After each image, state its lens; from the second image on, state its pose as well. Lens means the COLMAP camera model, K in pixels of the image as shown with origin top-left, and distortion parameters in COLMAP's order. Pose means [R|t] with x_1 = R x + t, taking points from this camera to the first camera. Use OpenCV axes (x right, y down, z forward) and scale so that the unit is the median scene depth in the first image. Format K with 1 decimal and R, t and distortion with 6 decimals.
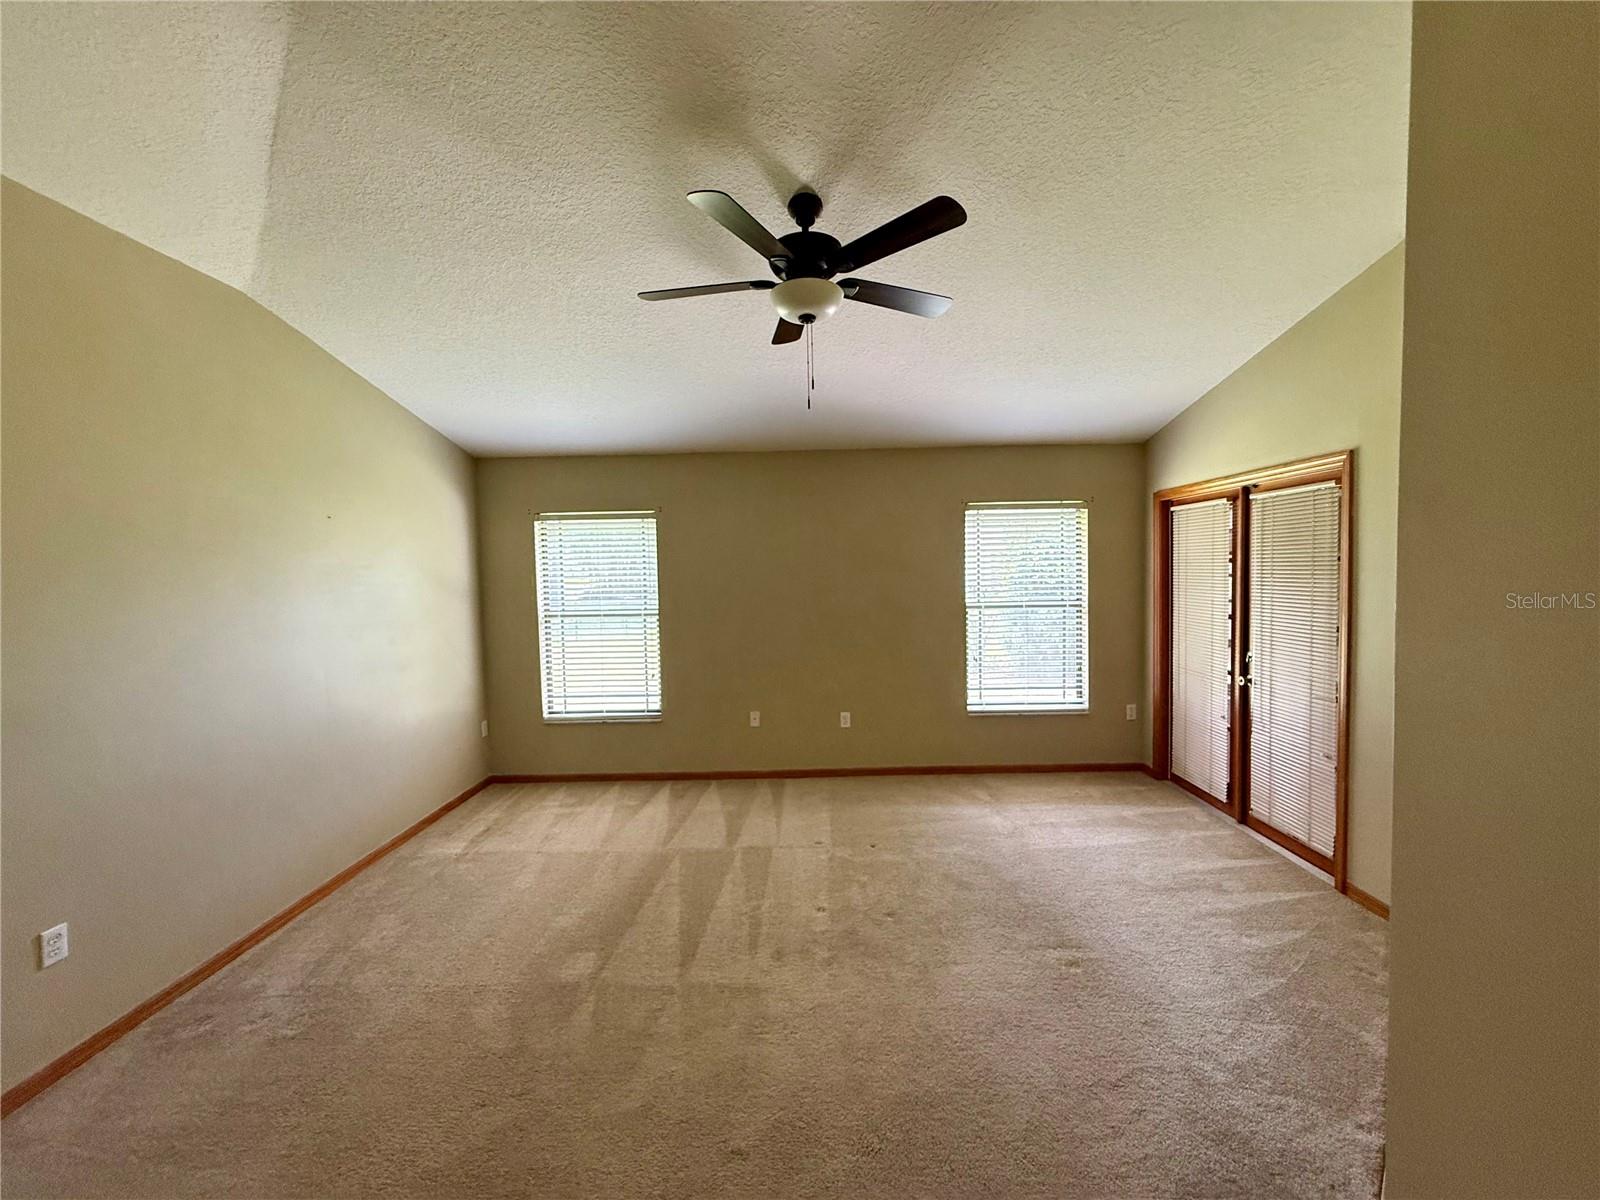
lens RADIAL K [[640.3, 0, 795.7], [0, 640.3, 600.6], [0, 0, 1]] dist [0.001797, -0.000641]
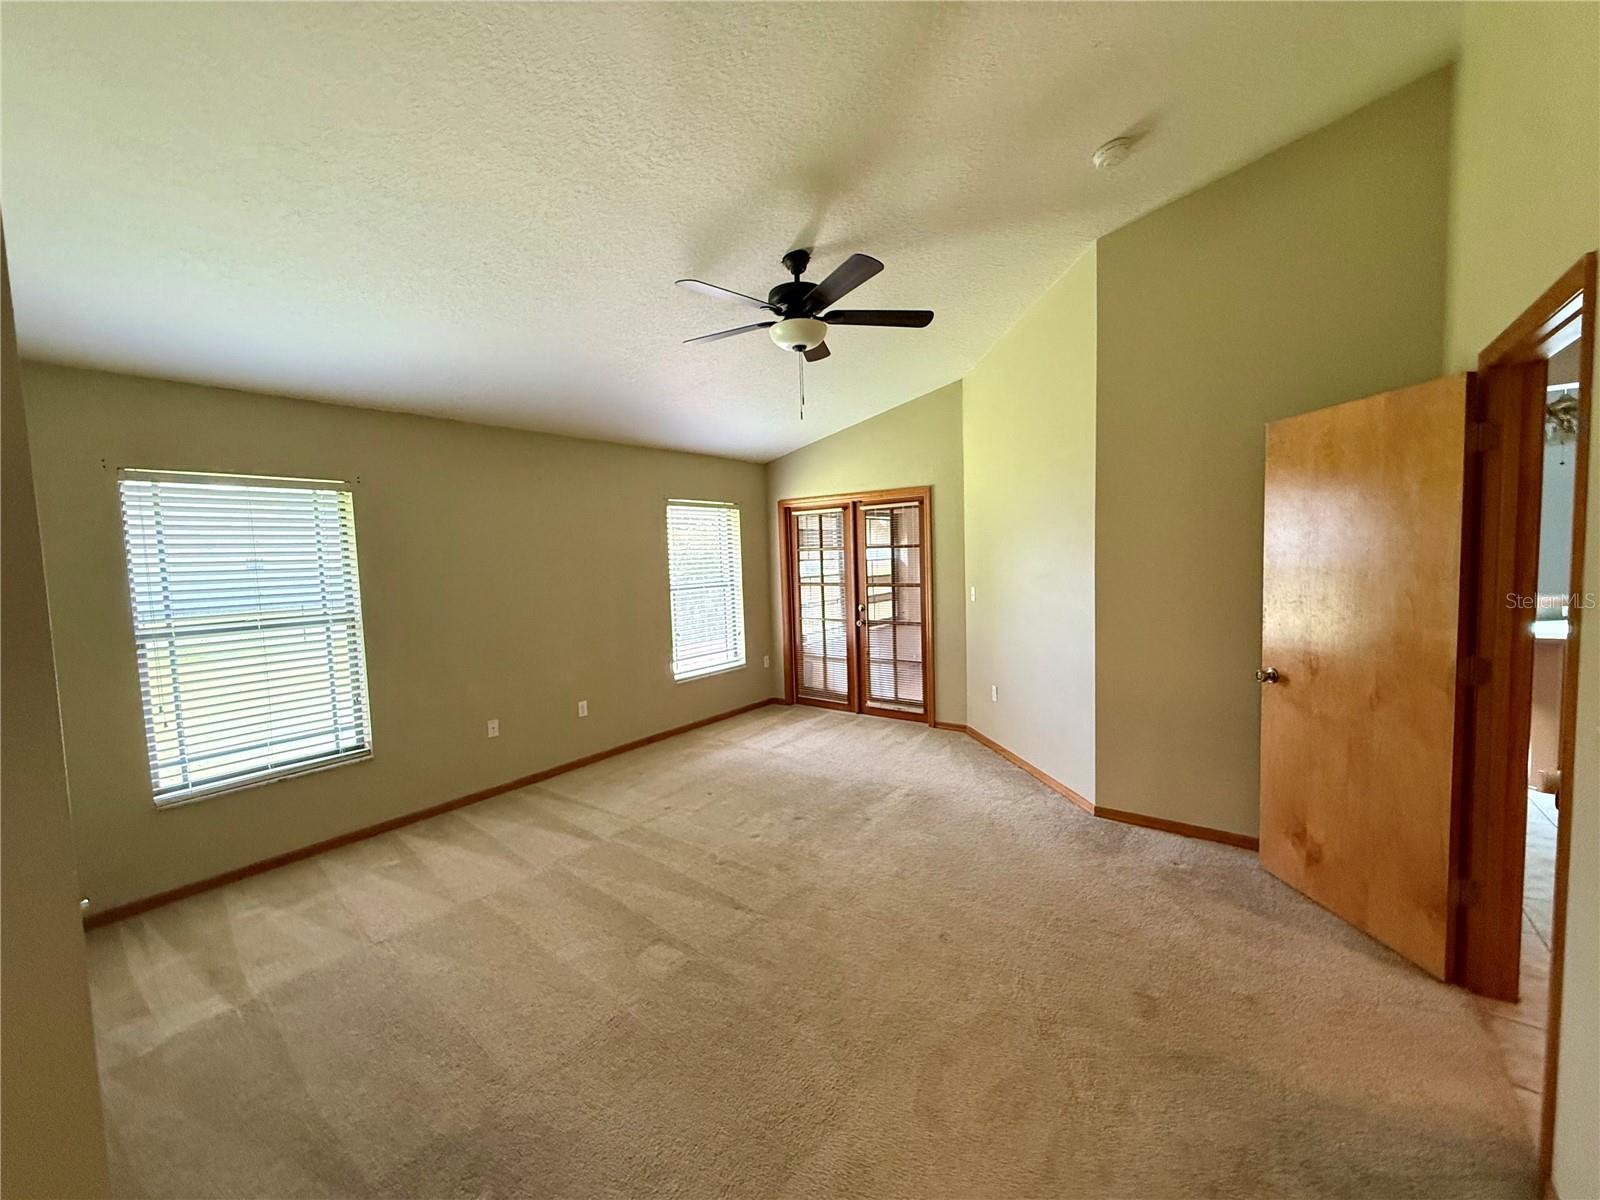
lens RADIAL K [[640.3, 0, 793.6], [0, 640.3, 598.1], [0, 0, 1]] dist [0.001797, -0.000641]
pose [[0.595804, -0.055711, 0.801195, -0.606785], [0.064160, 0.997704, 0.021663, 0.016173], [-0.800563, 0.038497, 0.598011, 0.158247]]
